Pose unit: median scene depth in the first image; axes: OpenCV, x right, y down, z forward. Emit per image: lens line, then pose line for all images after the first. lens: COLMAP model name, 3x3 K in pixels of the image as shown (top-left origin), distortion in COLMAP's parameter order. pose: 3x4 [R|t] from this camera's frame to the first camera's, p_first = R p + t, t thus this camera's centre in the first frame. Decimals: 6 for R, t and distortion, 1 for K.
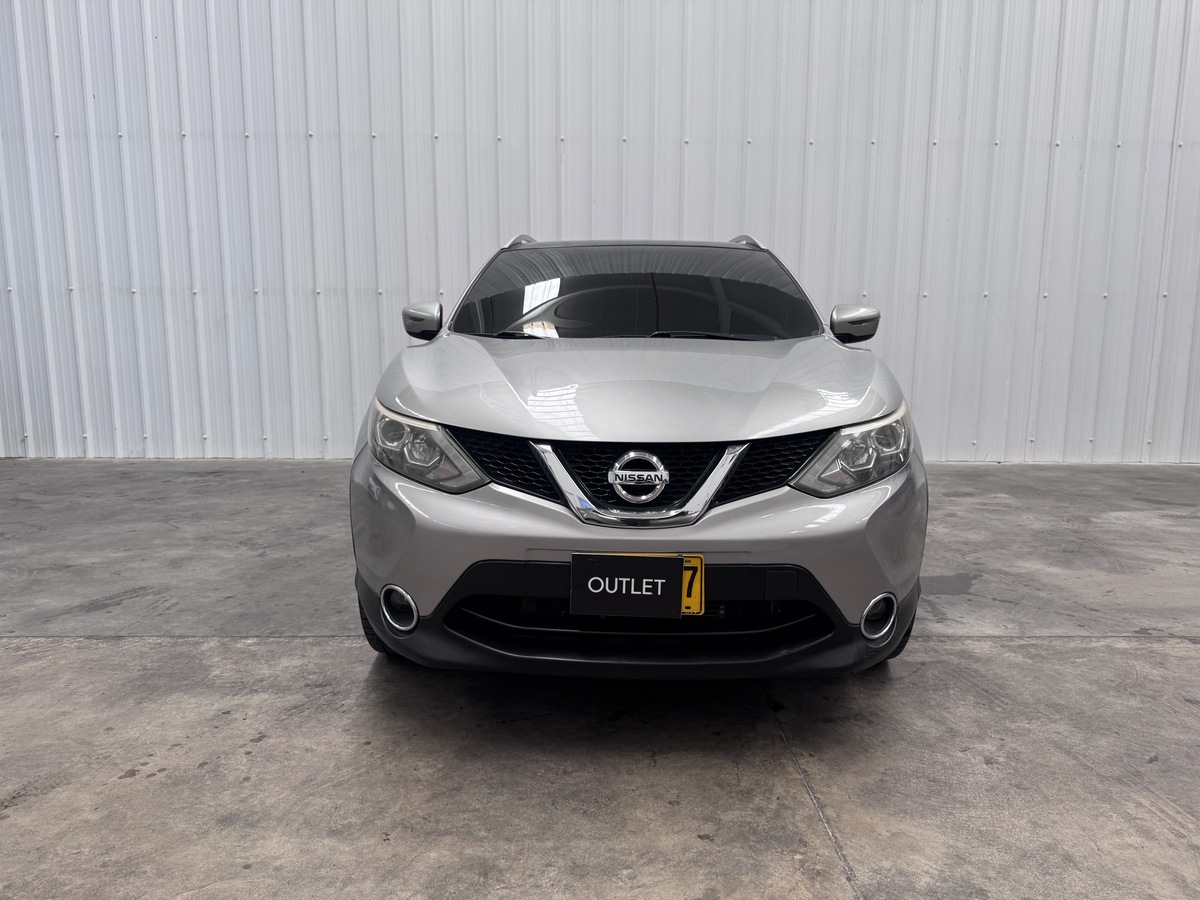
lens RADIAL K [[828.1, 0, 600.0], [0, 828.1, 450.0], [0, 0, 1]] dist [0.000618, -0.002558]
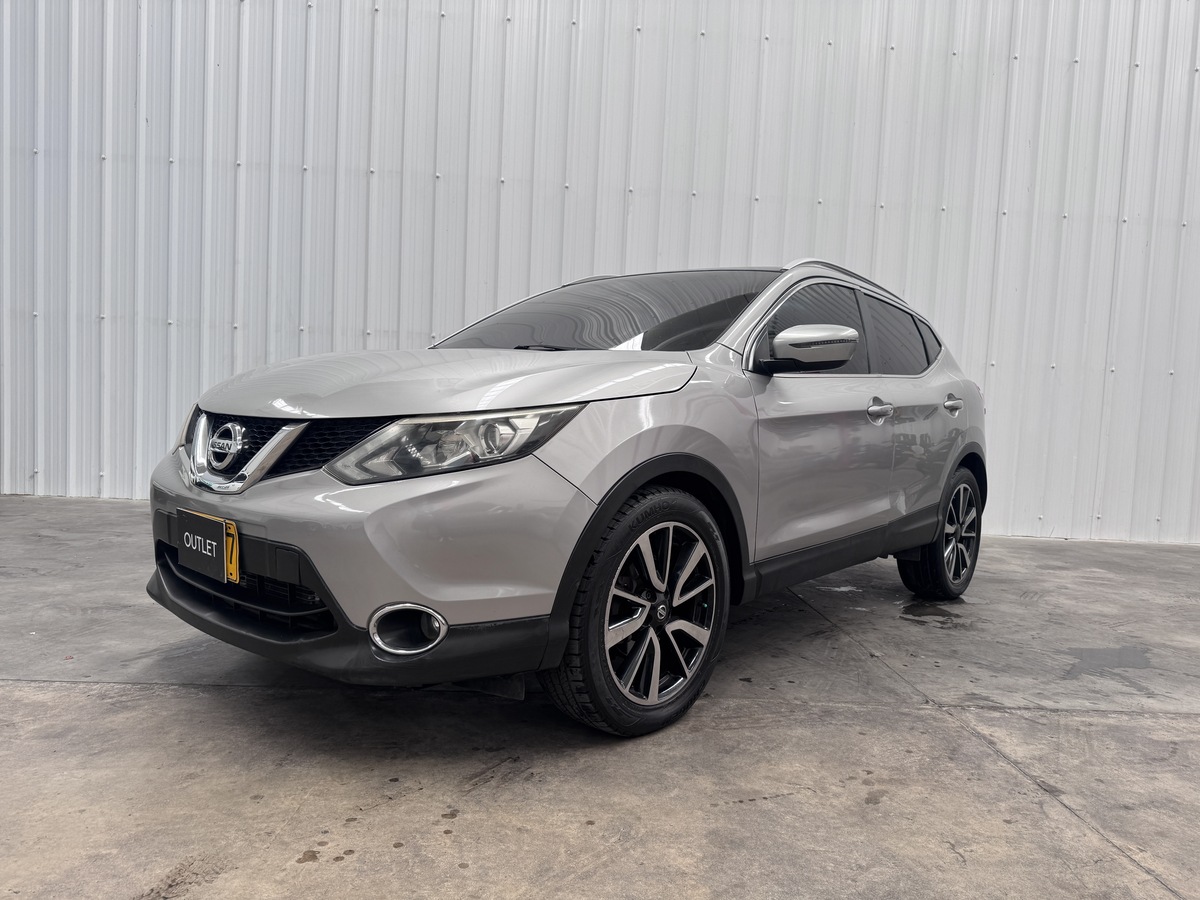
lens RADIAL K [[825.4, 0, 604.3], [0, 825.4, 452.3], [0, 0, 1]] dist [0.026118, -0.035435]
pose [[0.998486, 0.040129, 0.037617, -0.102243], [-0.036618, 0.995289, -0.089768, 0.022481], [-0.041042, 0.088255, 0.995252, 0.055375]]
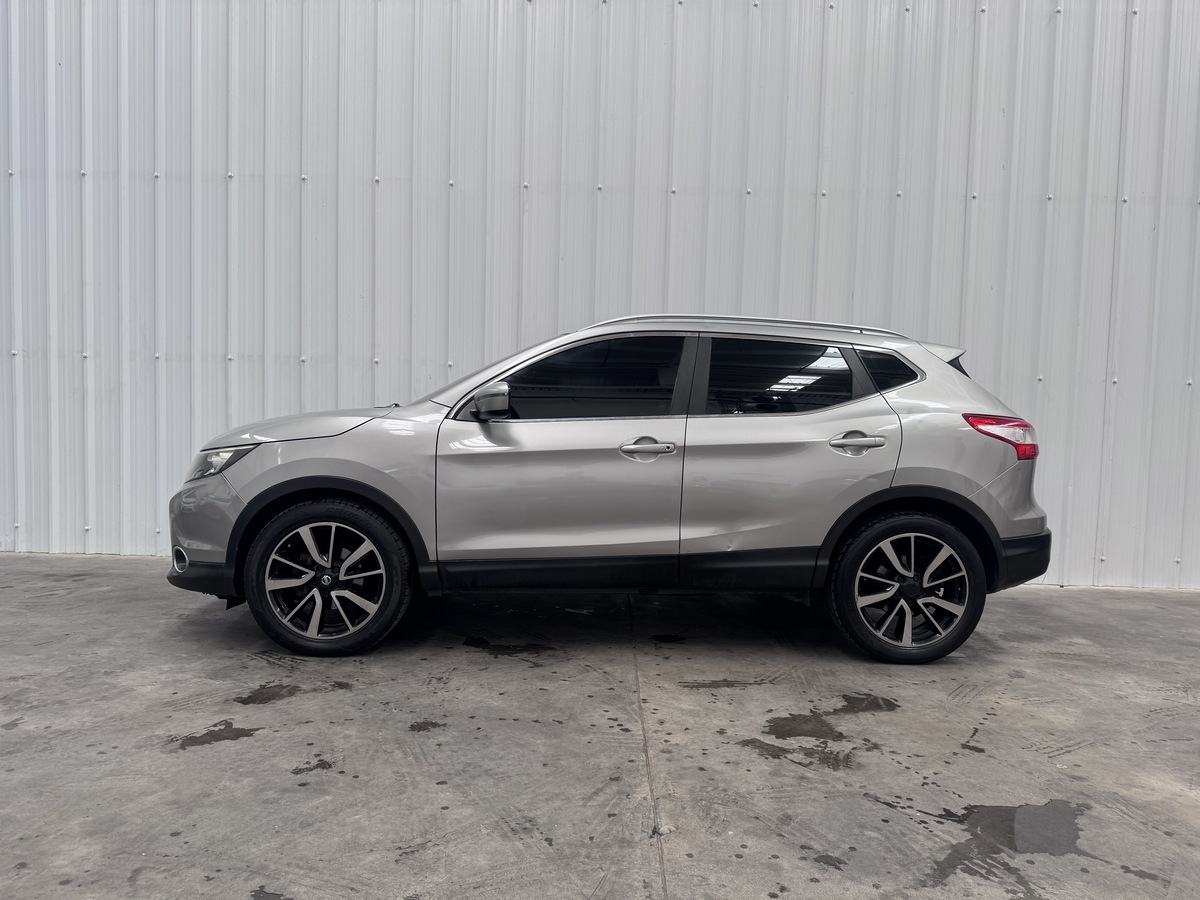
lens RADIAL K [[833.6, 0, 589.5], [0, 833.6, 450.0], [0, 0, 1]] dist [0.021732, -0.029821]
pose [[0.999281, 0.023537, -0.029737, 0.051174], [-0.026349, 0.994836, -0.098012, -0.026389], [0.027276, 0.098725, 0.994741, 0.183941]]
